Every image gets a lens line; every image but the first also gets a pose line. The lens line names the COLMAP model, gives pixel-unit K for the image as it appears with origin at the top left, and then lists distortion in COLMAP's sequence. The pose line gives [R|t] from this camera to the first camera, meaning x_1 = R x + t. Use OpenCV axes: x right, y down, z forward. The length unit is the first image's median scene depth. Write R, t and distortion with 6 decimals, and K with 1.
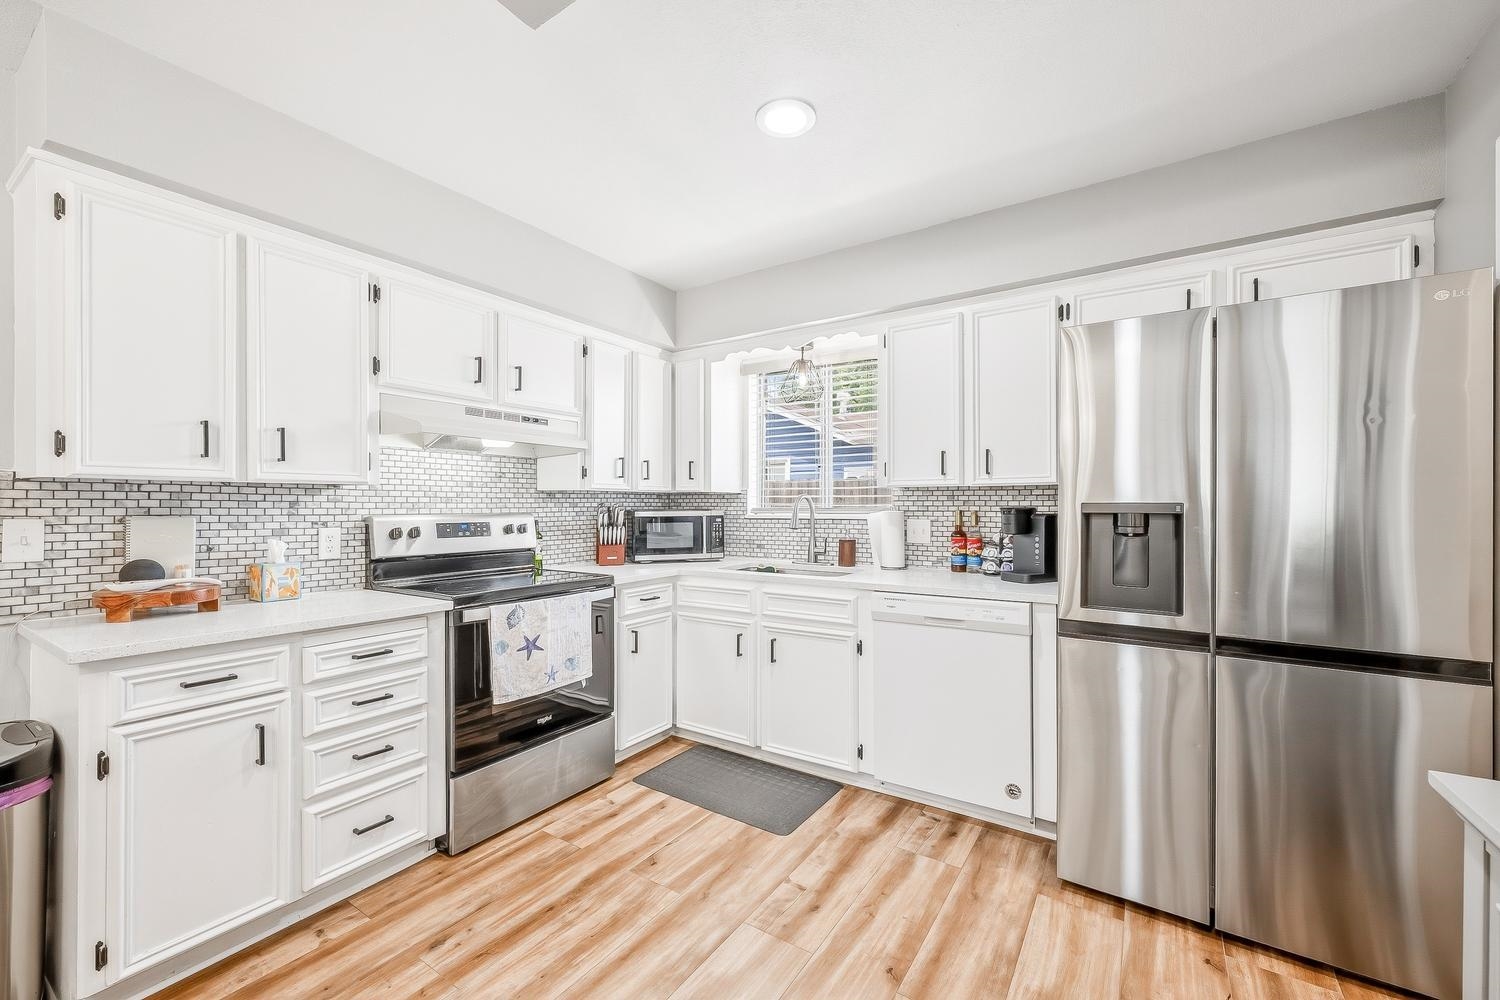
lens RADIAL K [[606.9, 0, 750.0], [0, 606.9, 500.0], [0, 0, 1]] dist [0.000858, 0.000252]
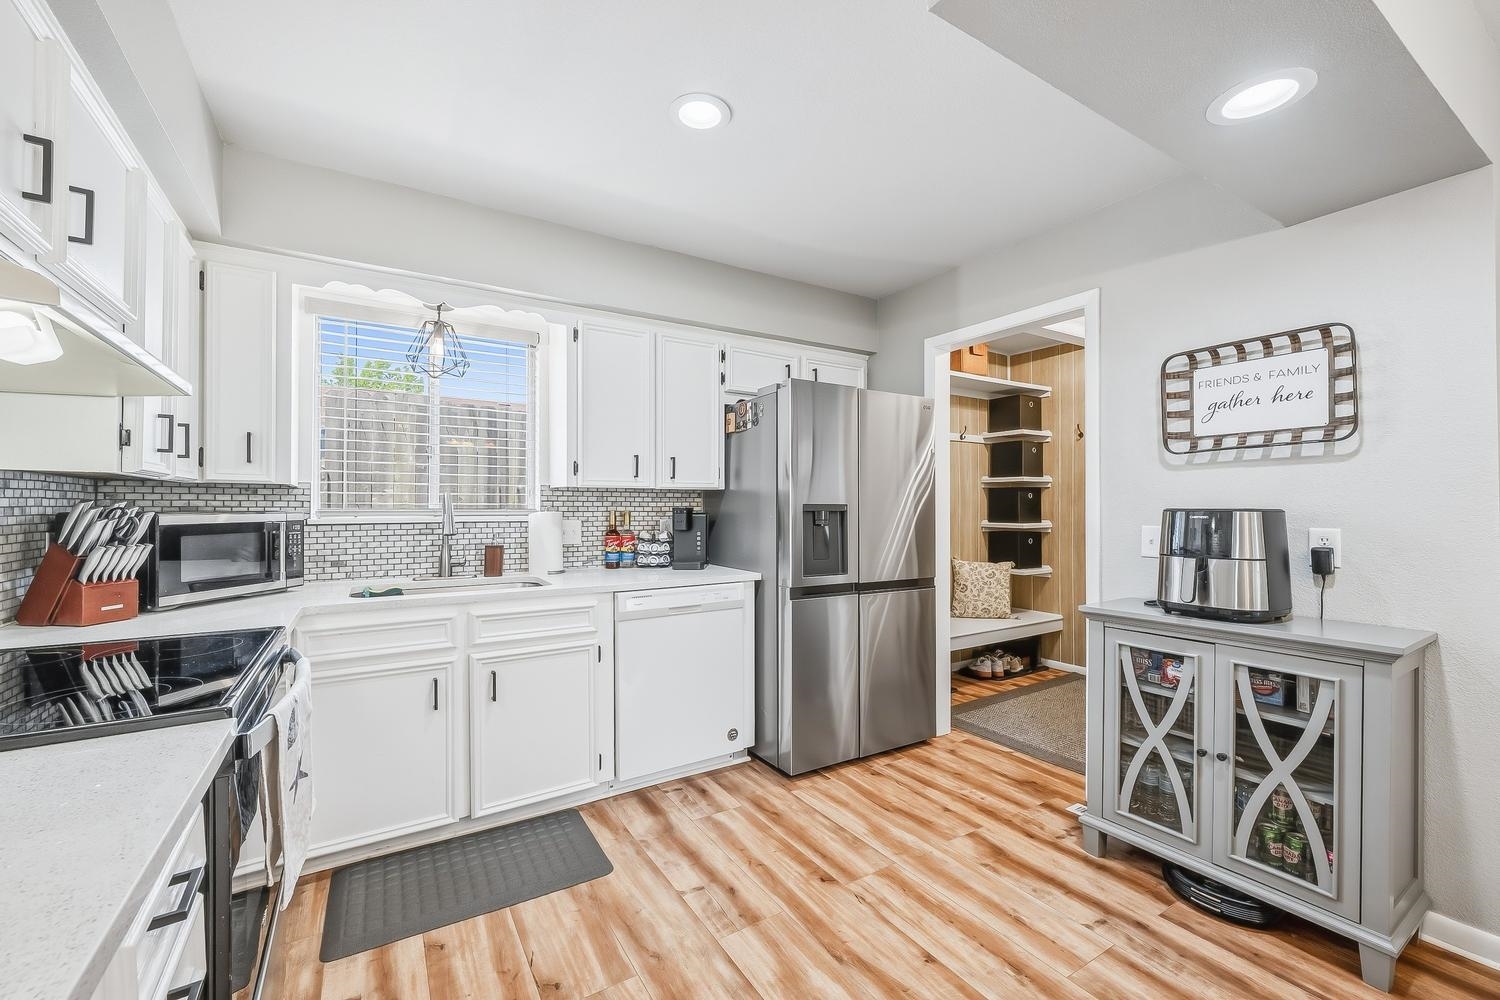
lens RADIAL K [[613.1, 0, 750.0], [0, 613.1, 500.0], [0, 0, 1]] dist [0.000405, 0.000327]
pose [[0.412285, 0.012161, 0.910974, -0.682223], [-0.008921, 0.999917, -0.009311, 0.007936], [-0.911011, -0.004288, 0.412359, 0.432926]]
